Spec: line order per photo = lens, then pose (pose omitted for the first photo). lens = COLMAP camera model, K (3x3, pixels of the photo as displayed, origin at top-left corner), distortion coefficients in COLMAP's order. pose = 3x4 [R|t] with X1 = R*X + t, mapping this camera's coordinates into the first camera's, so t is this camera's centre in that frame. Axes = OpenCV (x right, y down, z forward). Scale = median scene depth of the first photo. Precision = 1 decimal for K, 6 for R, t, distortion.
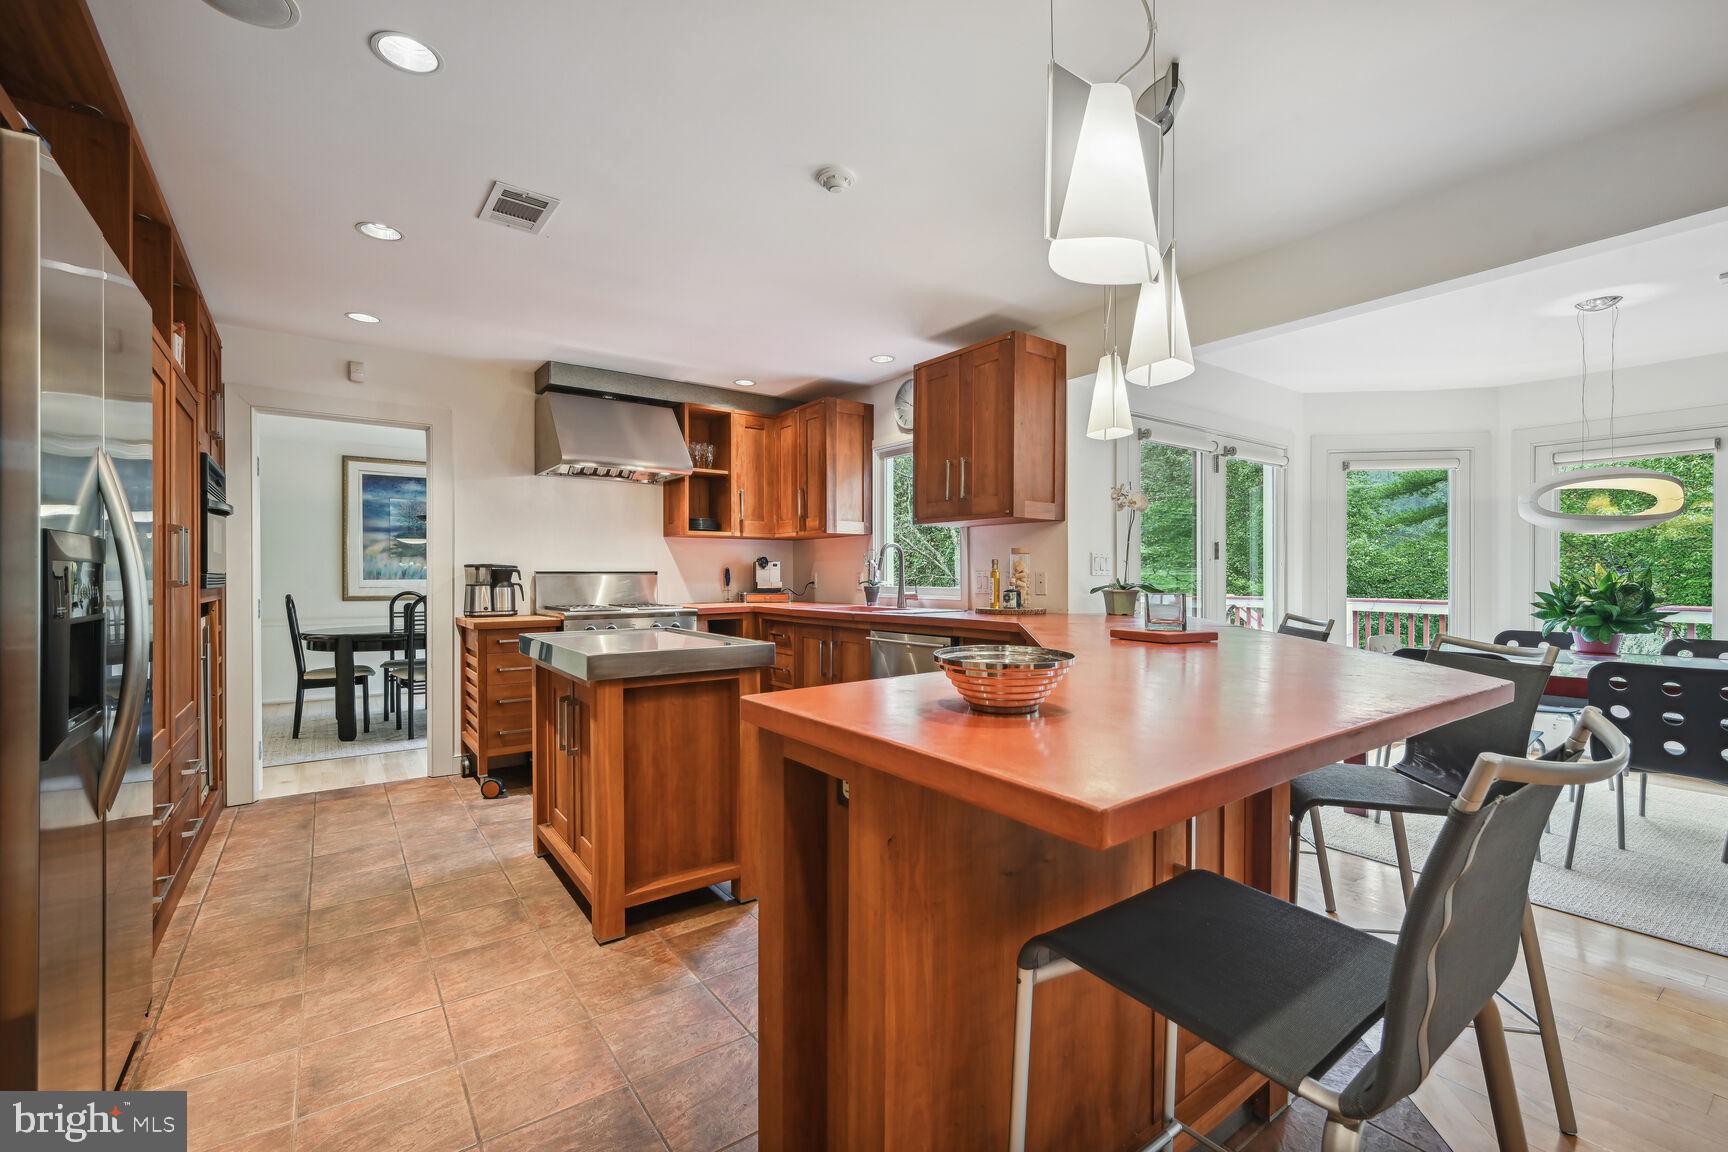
lens RADIAL K [[717.6, 0, 864.0], [0, 717.6, 576.0], [0, 0, 1]] dist [-0.000518, -0.000185]
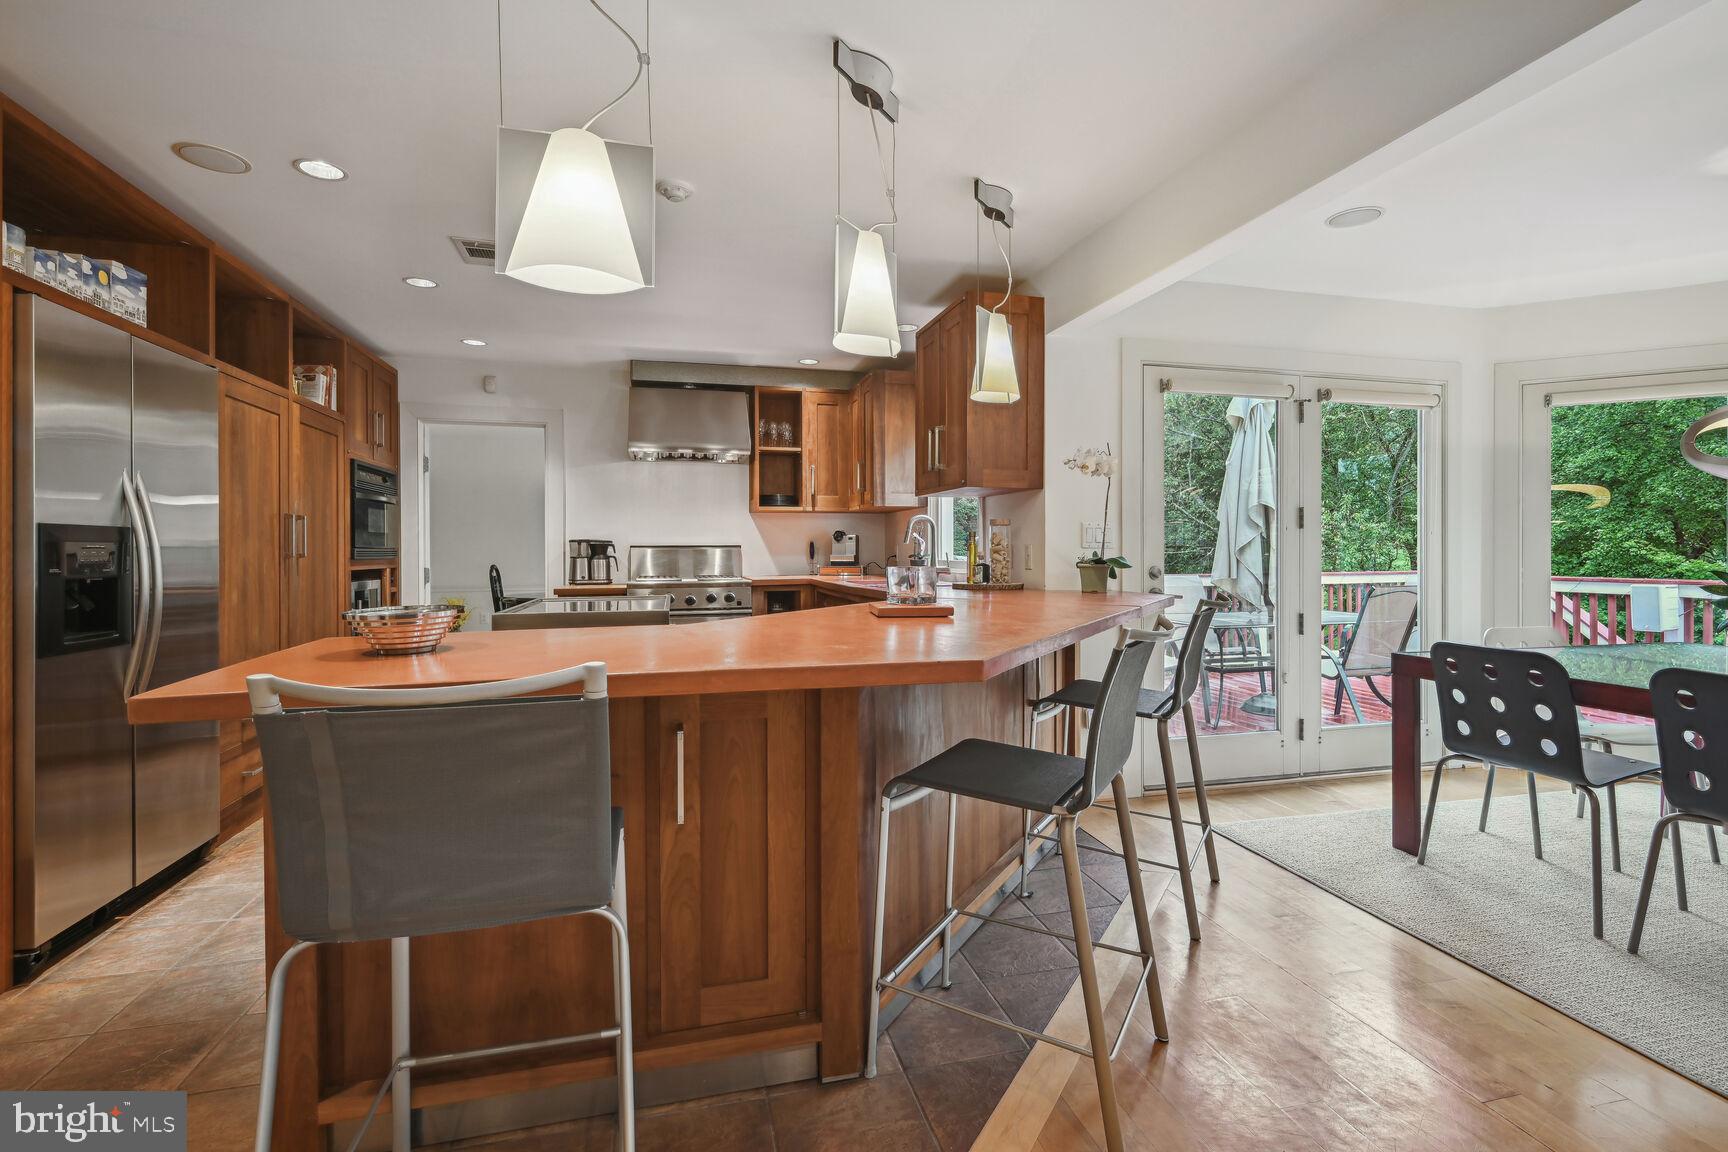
lens RADIAL K [[764.5, 0, 841.0], [0, 764.5, 545.7], [0, 0, 1]] dist [0.002445, 0.000115]
pose [[0.931975, -0.003173, -0.362508, 0.283932], [0.000577, 0.999973, -0.007271, 0.002662], [0.362521, 0.006568, 0.931952, -0.004945]]
